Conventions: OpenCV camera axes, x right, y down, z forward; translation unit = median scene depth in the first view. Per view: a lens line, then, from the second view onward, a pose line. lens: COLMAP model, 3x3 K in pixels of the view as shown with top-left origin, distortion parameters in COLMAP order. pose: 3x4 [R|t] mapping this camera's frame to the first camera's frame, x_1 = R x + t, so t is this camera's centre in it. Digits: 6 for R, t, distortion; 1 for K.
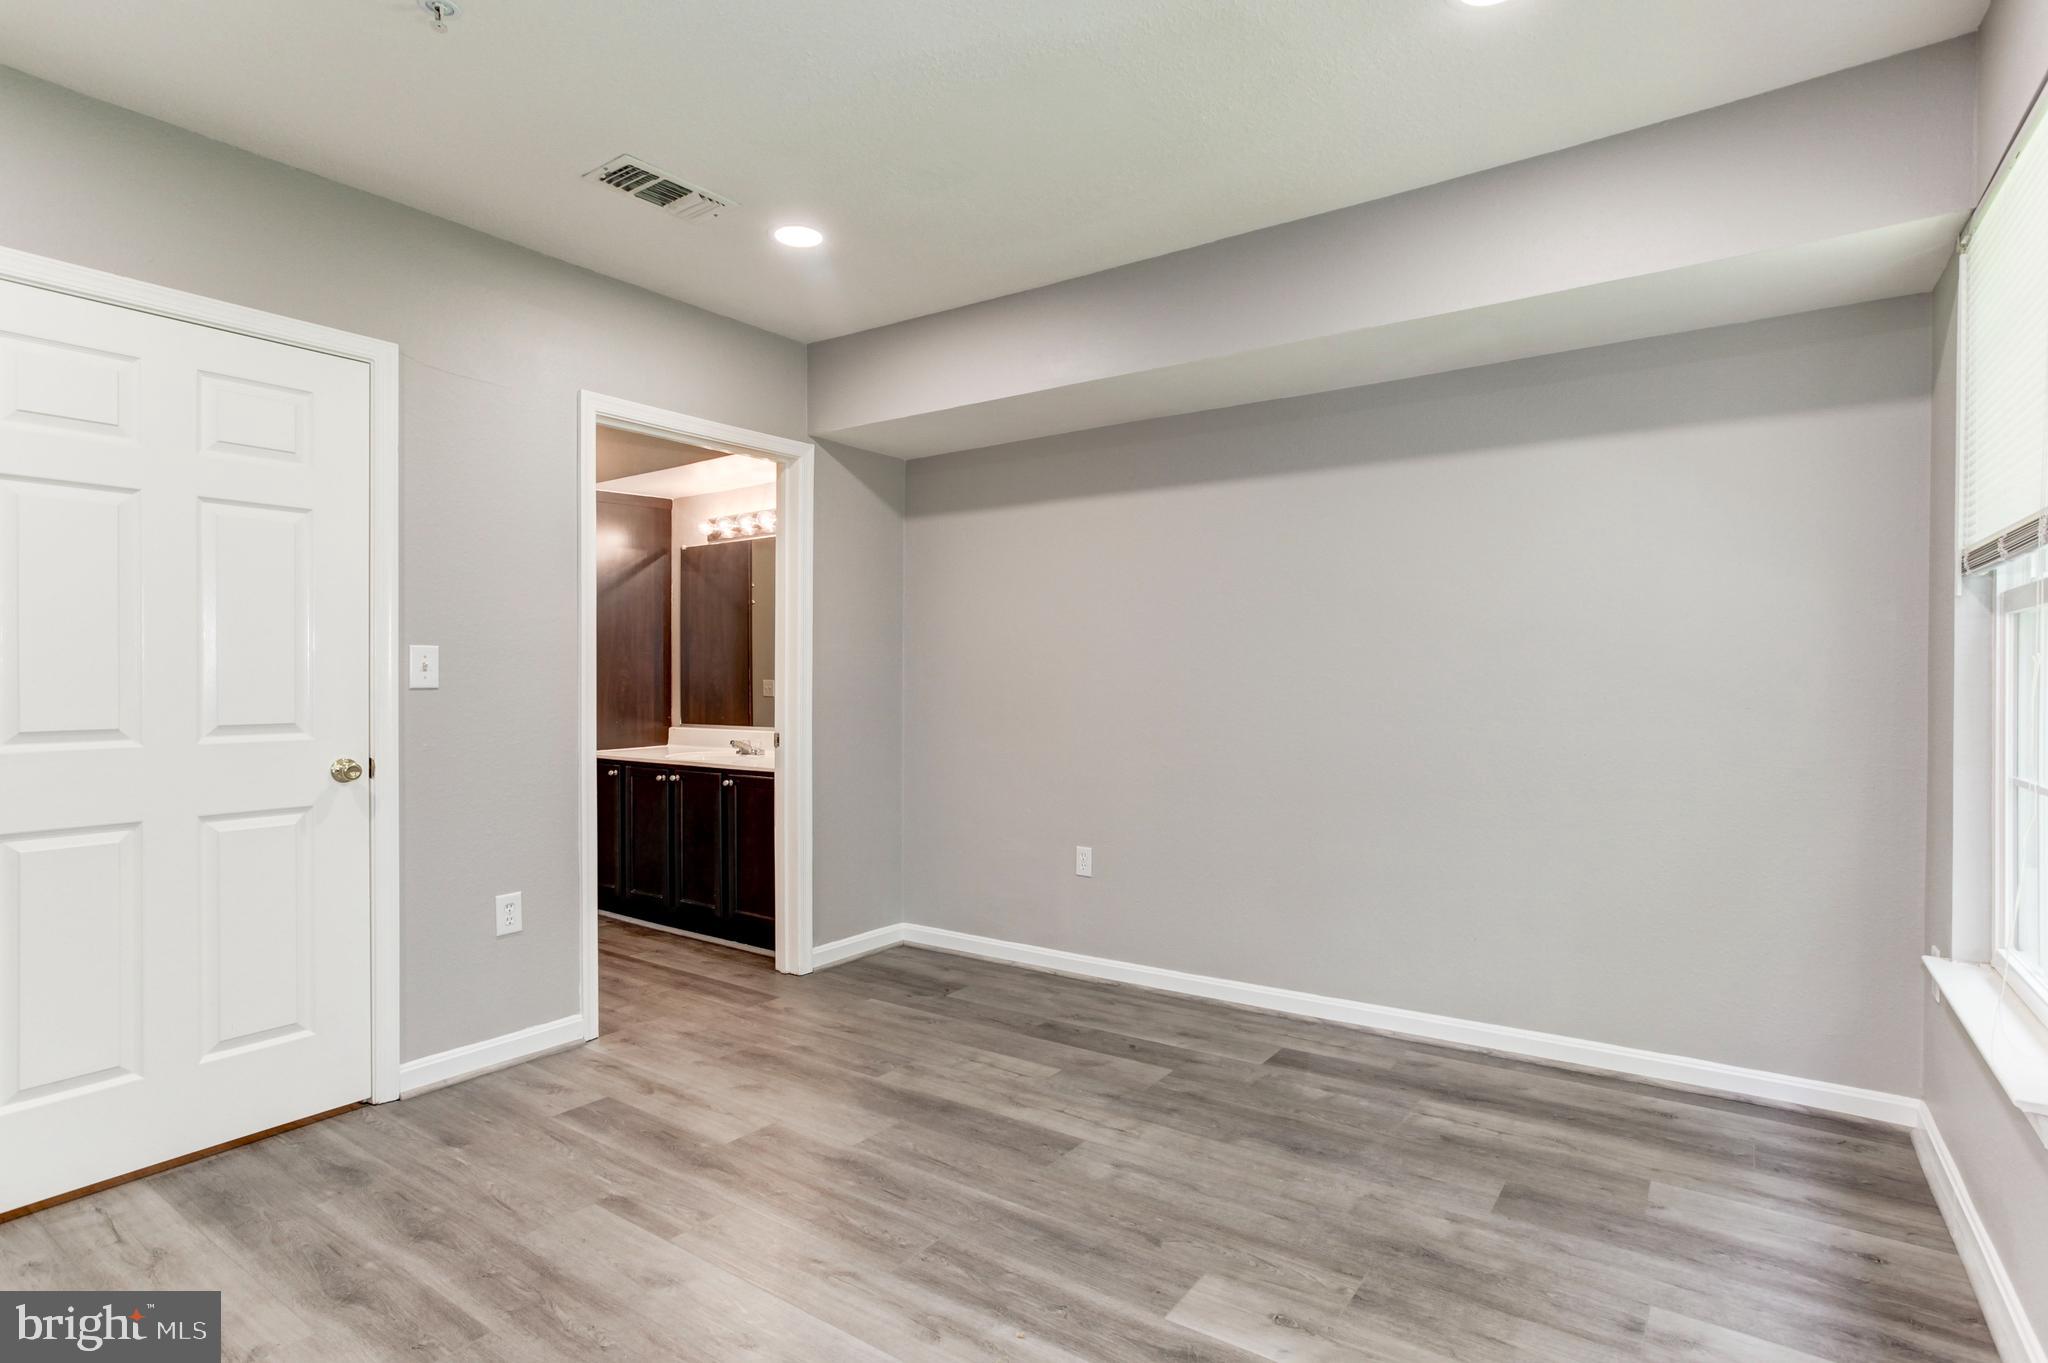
lens RADIAL K [[1057.0, 0, 1112.3], [0, 1057.0, 650.9], [0, 0, 1]] dist [-0.053587, 0.032741]
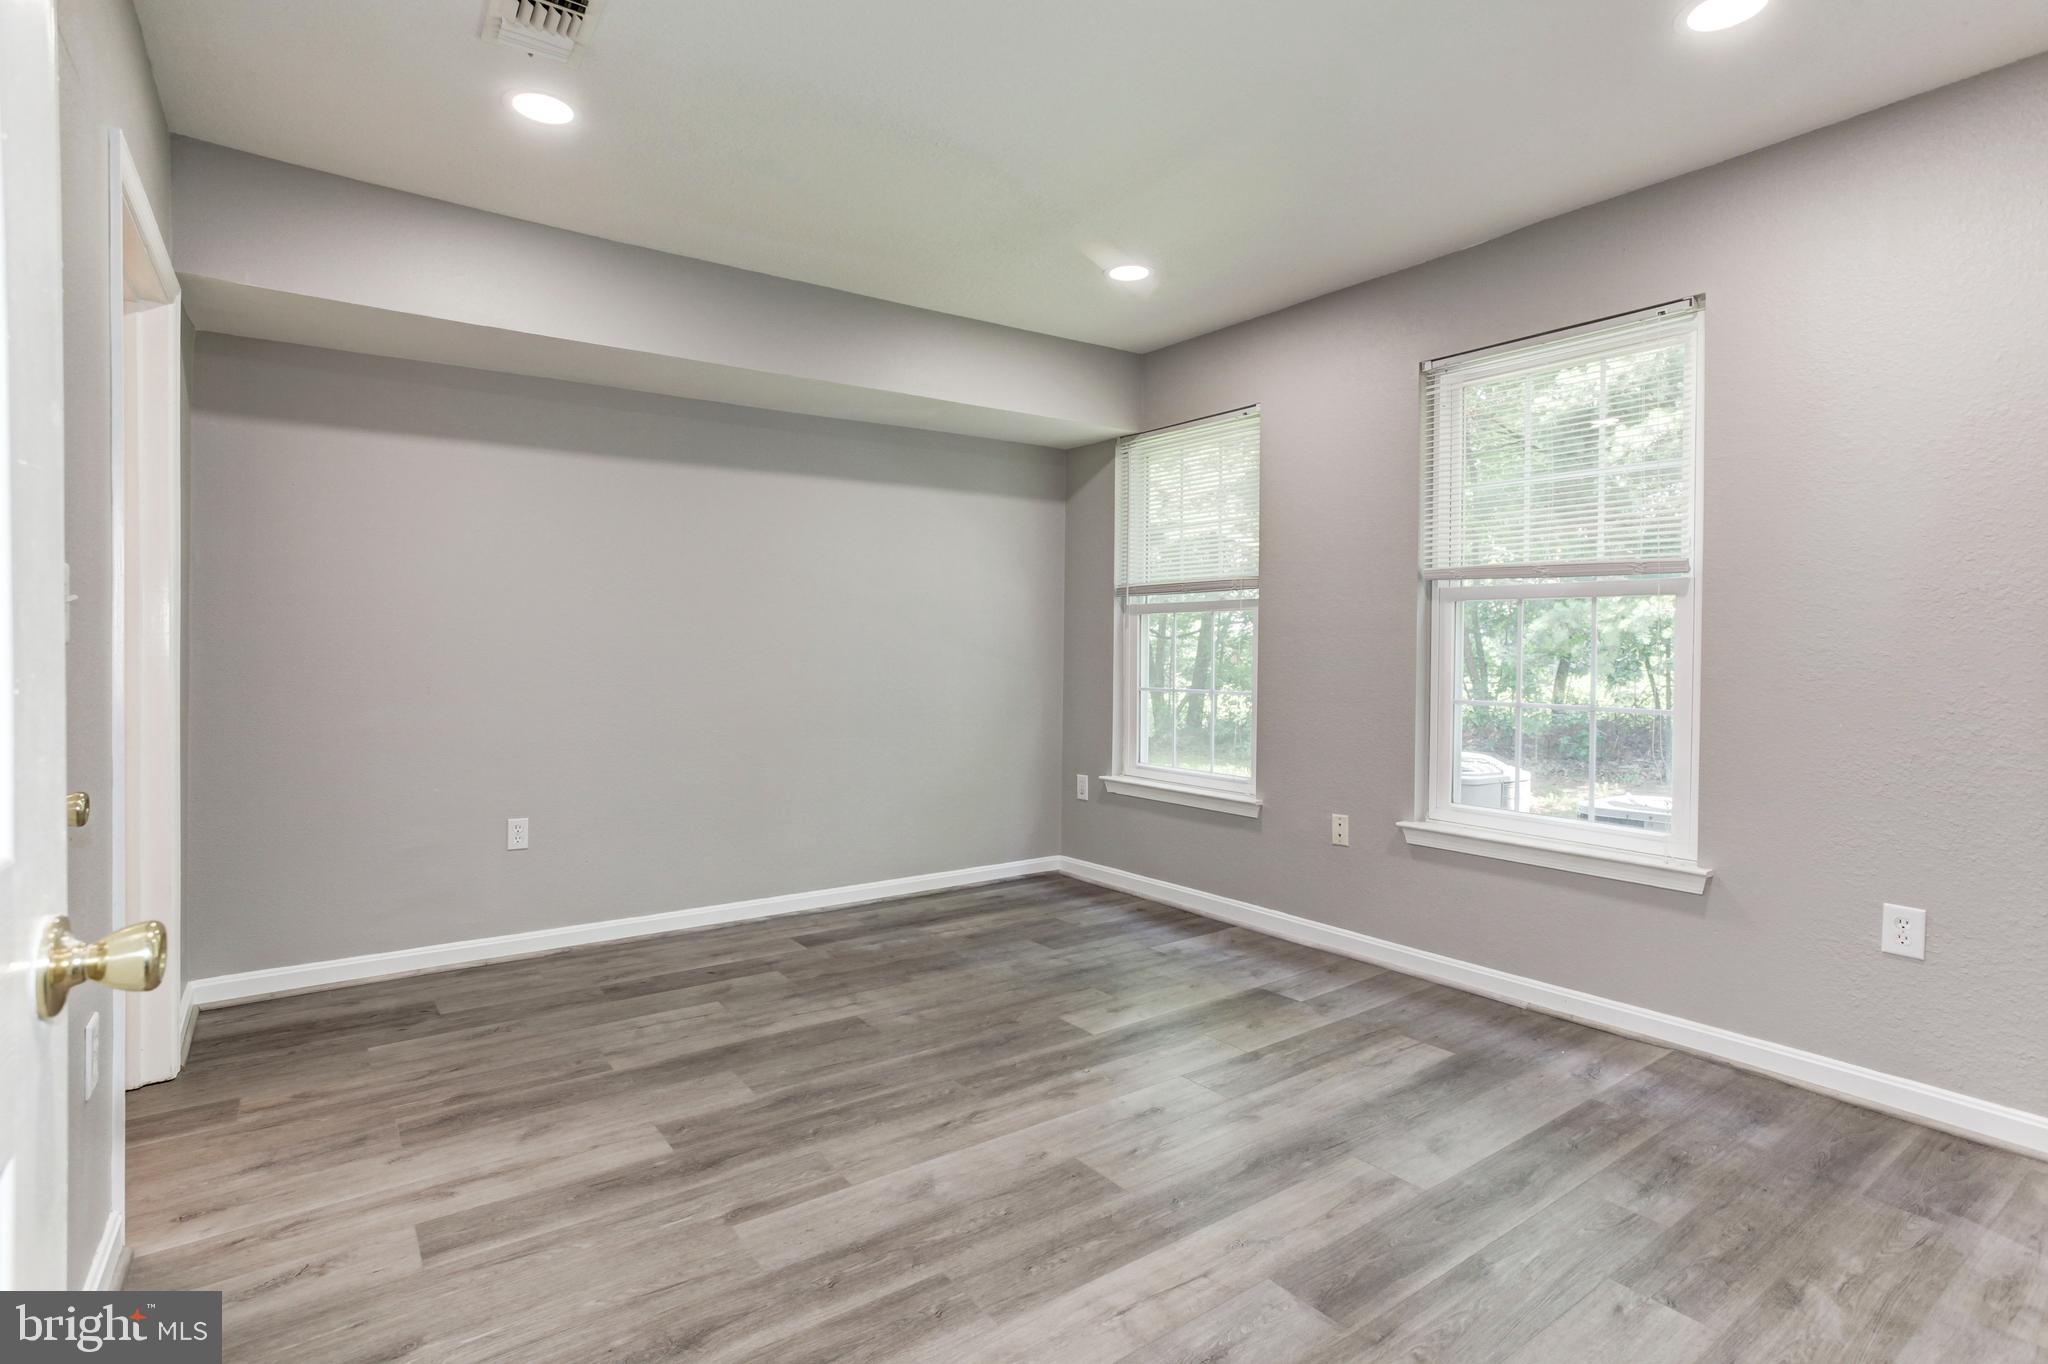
lens RADIAL K [[975.1, 0, 1041.4], [0, 975.1, 656.0], [0, 0, 1]] dist [-0.050122, 0.029878]
pose [[0.345557, -0.005291, 0.938383, -0.948579], [-0.028171, 0.999475, 0.016009, 0.021448], [-0.937975, -0.031968, 0.345226, 0.392834]]
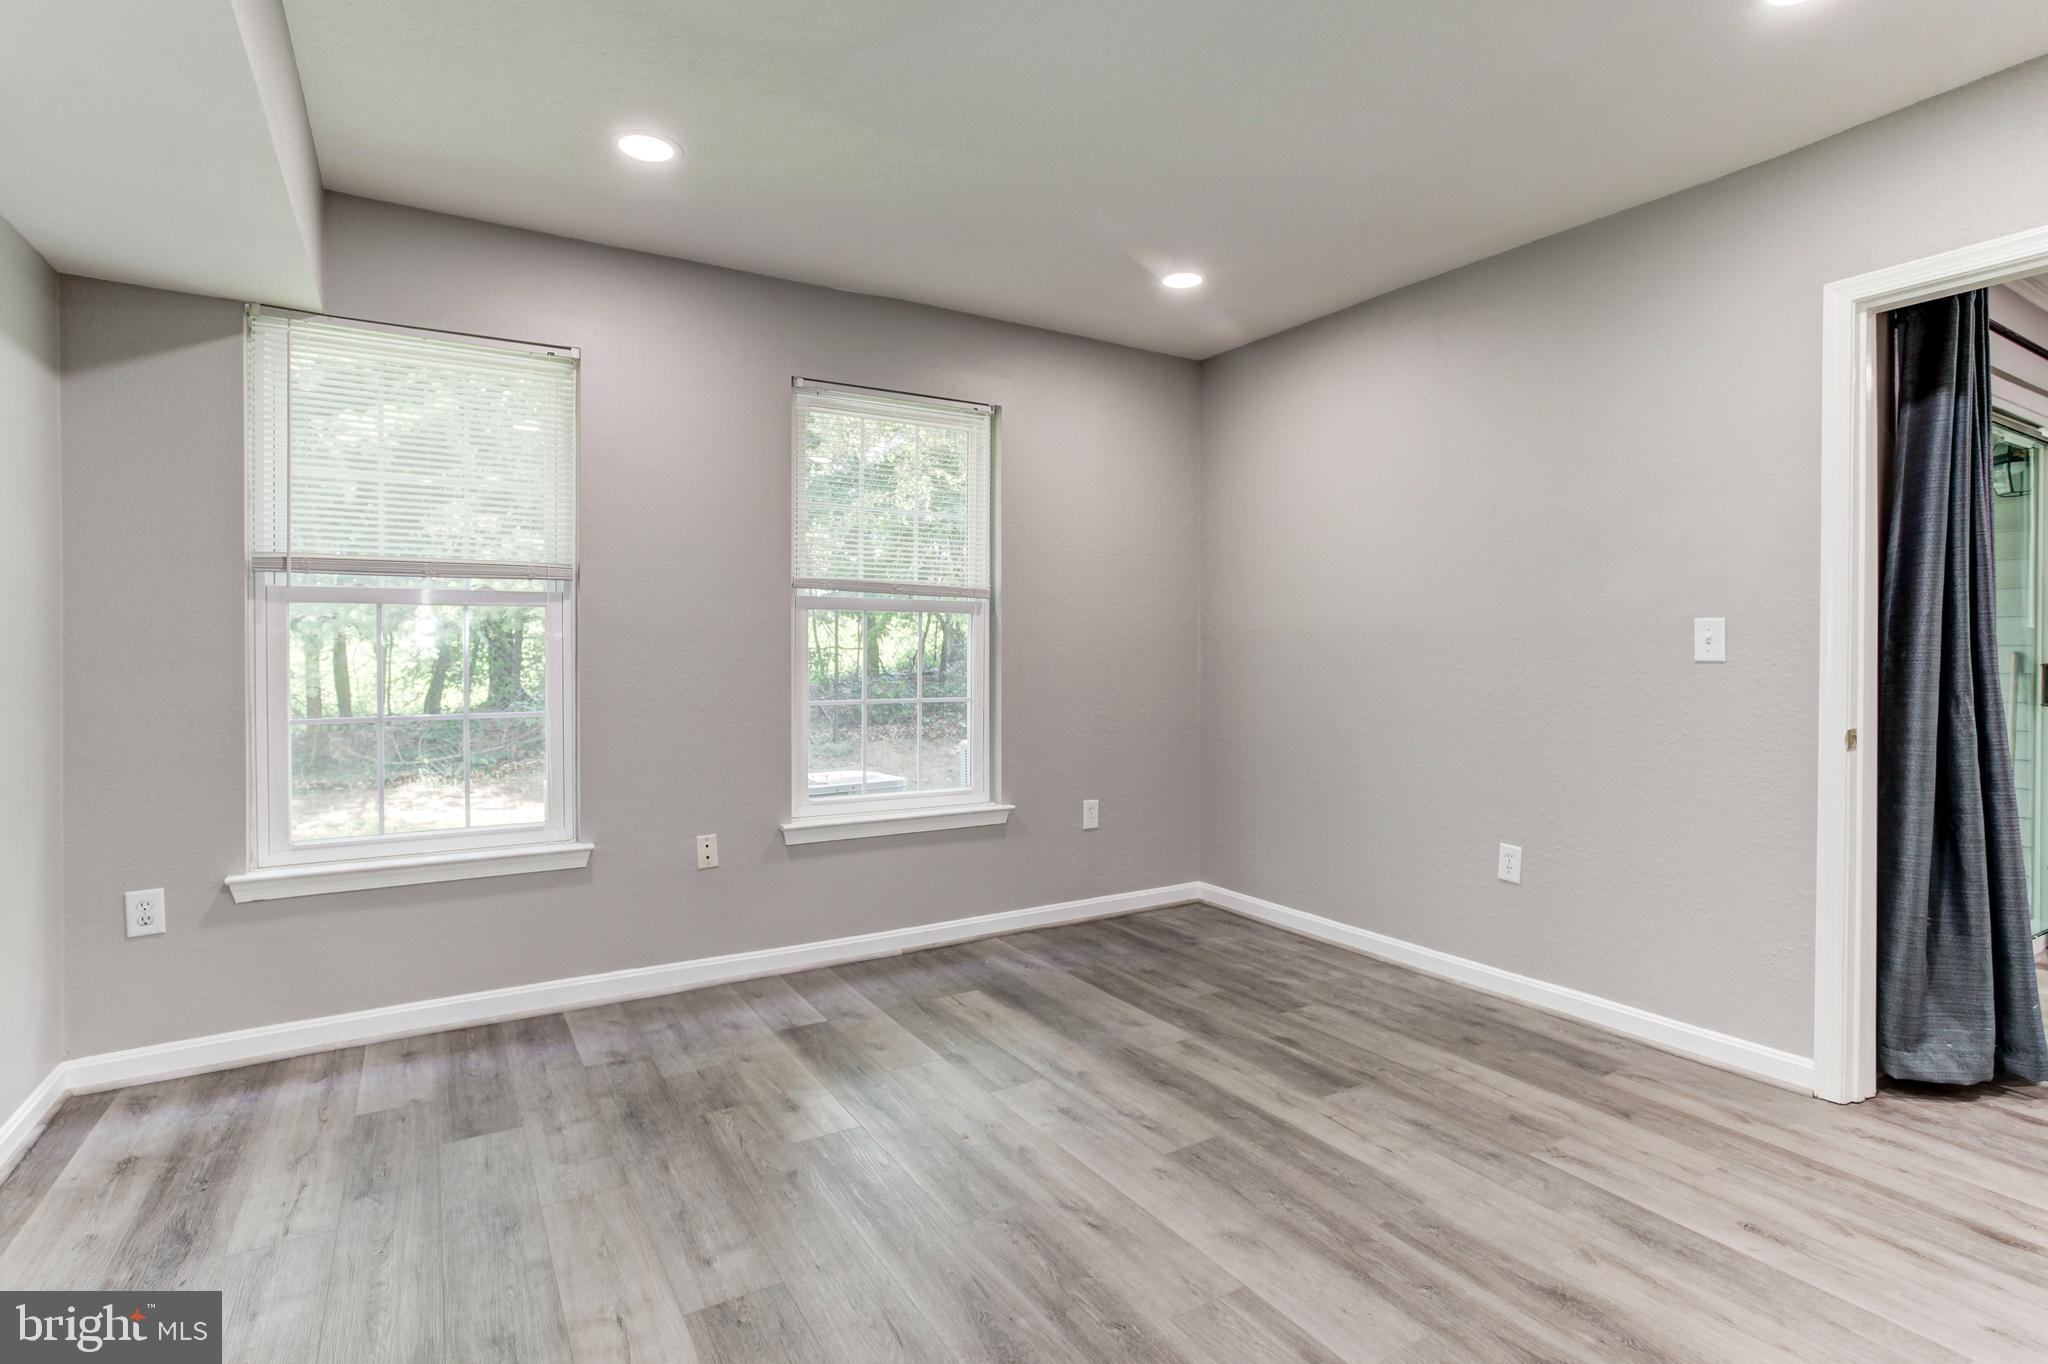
lens RADIAL K [[975.1, 0, 1041.4], [0, 975.1, 656.0], [0, 0, 1]] dist [-0.050122, 0.029878]
pose [[-0.893092, 0.001059, 0.449873, -0.485486], [-0.008690, 0.999770, -0.019603, 0.043224], [-0.449791, -0.021417, -0.892877, 1.372897]]
